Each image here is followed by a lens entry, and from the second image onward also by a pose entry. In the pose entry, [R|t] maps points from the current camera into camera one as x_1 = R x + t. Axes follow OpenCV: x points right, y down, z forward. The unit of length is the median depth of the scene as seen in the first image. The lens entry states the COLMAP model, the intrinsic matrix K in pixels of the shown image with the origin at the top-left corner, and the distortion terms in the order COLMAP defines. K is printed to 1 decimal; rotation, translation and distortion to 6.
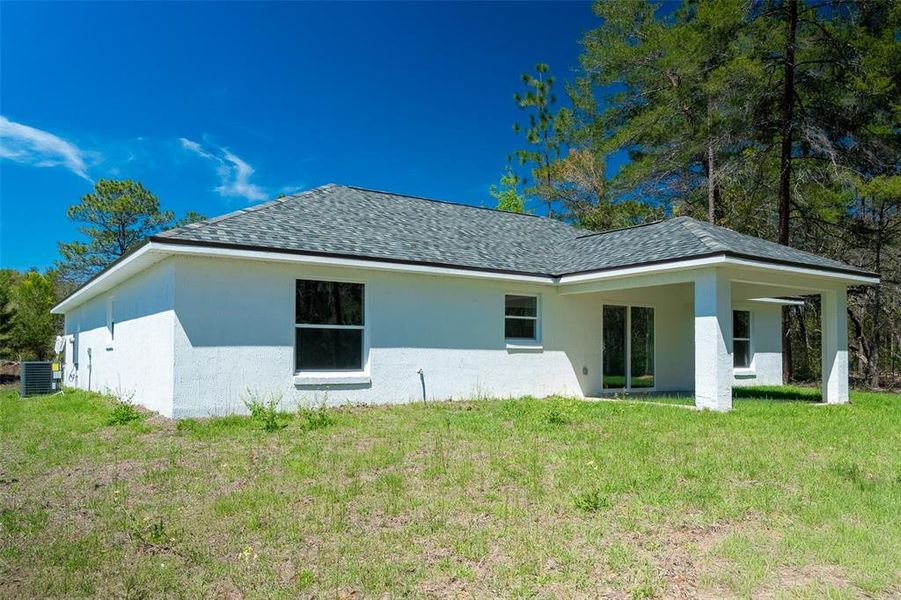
lens RADIAL K [[684.1, 0, 437.7], [0, 684.1, 336.0], [0, 0, 1]] dist [-0.009364, 0.000119]
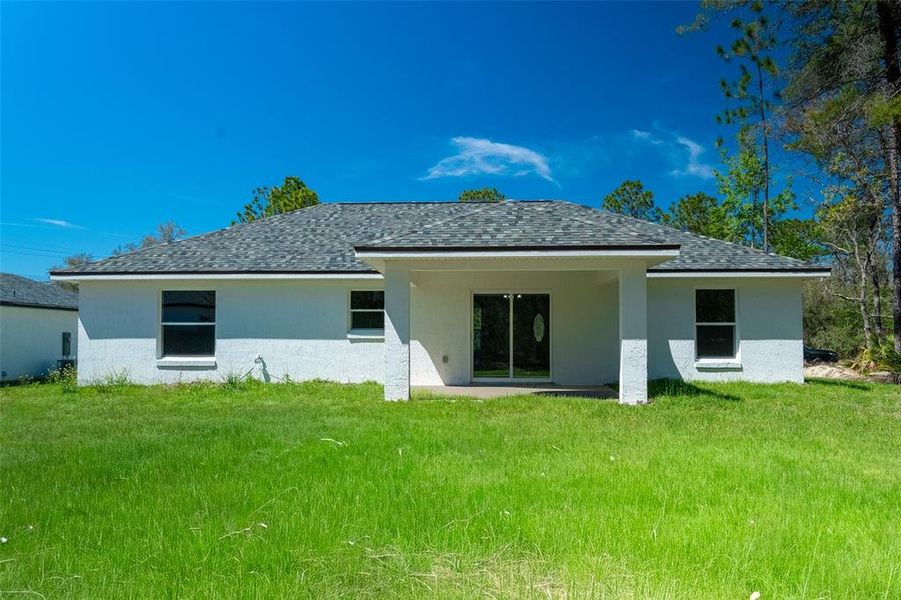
lens RADIAL K [[680.3, 0, 450.5], [0, 680.3, 300.0], [0, 0, 1]] dist [-0.010420, -0.001314]
pose [[0.801363, -0.036332, -0.597073, 0.739042], [0.019990, 0.999223, -0.033974, -0.003015], [0.597844, 0.015290, 0.801467, 0.155905]]
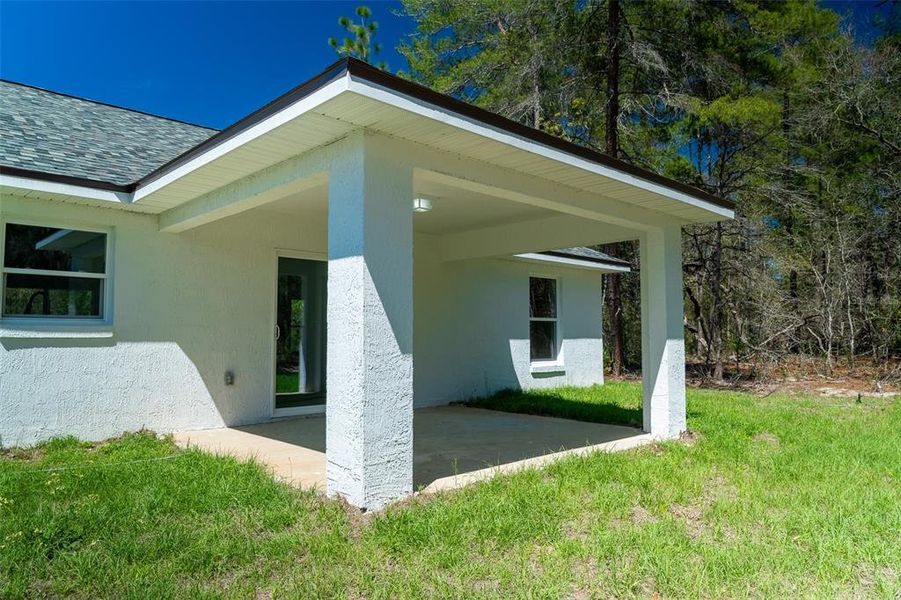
lens RADIAL K [[615.1, 0, 450.5], [0, 615.1, 300.0], [0, 0, 1]] dist [-0.008305, -0.000332]
pose [[0.985071, 0.004529, 0.172091, 0.265765], [0.000702, 0.999540, -0.030323, 0.004162], [-0.172149, 0.029991, 0.984614, 0.437217]]
